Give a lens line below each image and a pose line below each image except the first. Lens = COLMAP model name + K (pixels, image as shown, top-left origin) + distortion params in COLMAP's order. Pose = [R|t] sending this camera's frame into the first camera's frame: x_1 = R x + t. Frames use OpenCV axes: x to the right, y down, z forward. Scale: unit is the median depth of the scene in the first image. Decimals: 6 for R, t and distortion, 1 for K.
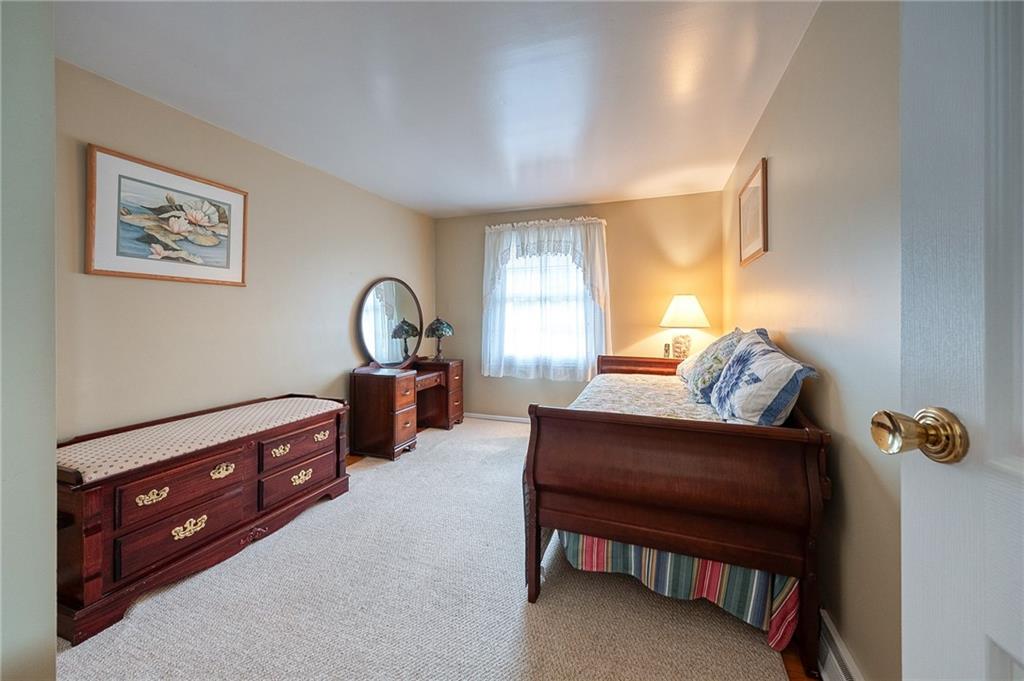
lens RADIAL K [[392.2, 0, 507.4], [0, 392.2, 321.7], [0, 0, 1]] dist [0.003093, 0.000019]
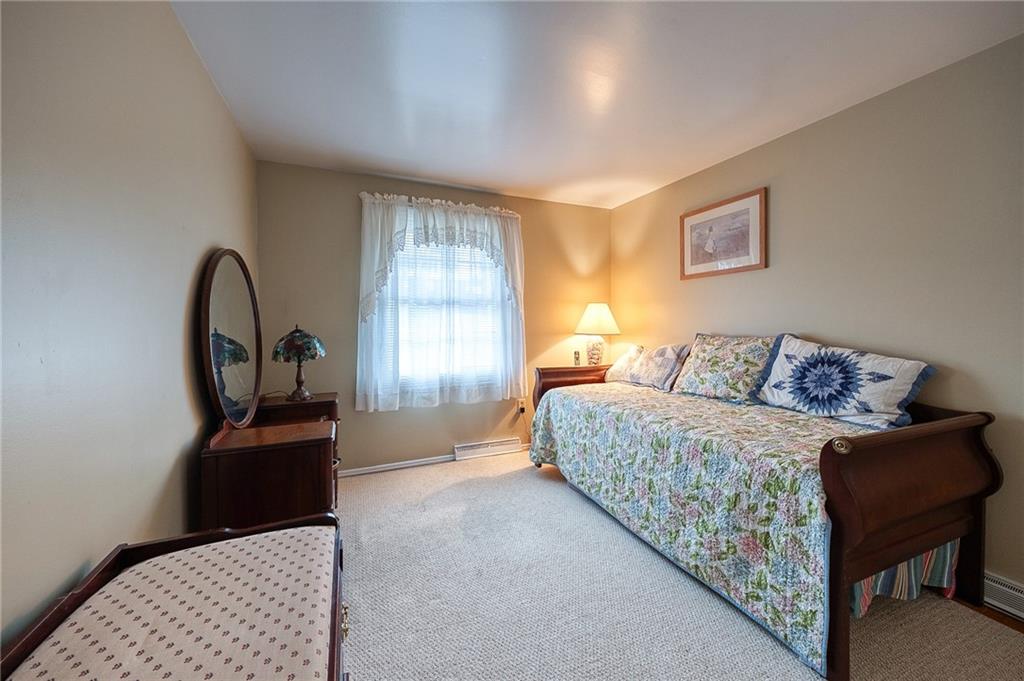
lens RADIAL K [[392.2, 0, 504.8], [0, 392.2, 335.8], [0, 0, 1]] dist [0.003093, 0.000019]
pose [[0.726436, -0.020216, 0.686937, -0.442308], [0.012040, 0.999788, 0.016690, -0.003055], [-0.687129, -0.003854, 0.726525, 0.425602]]
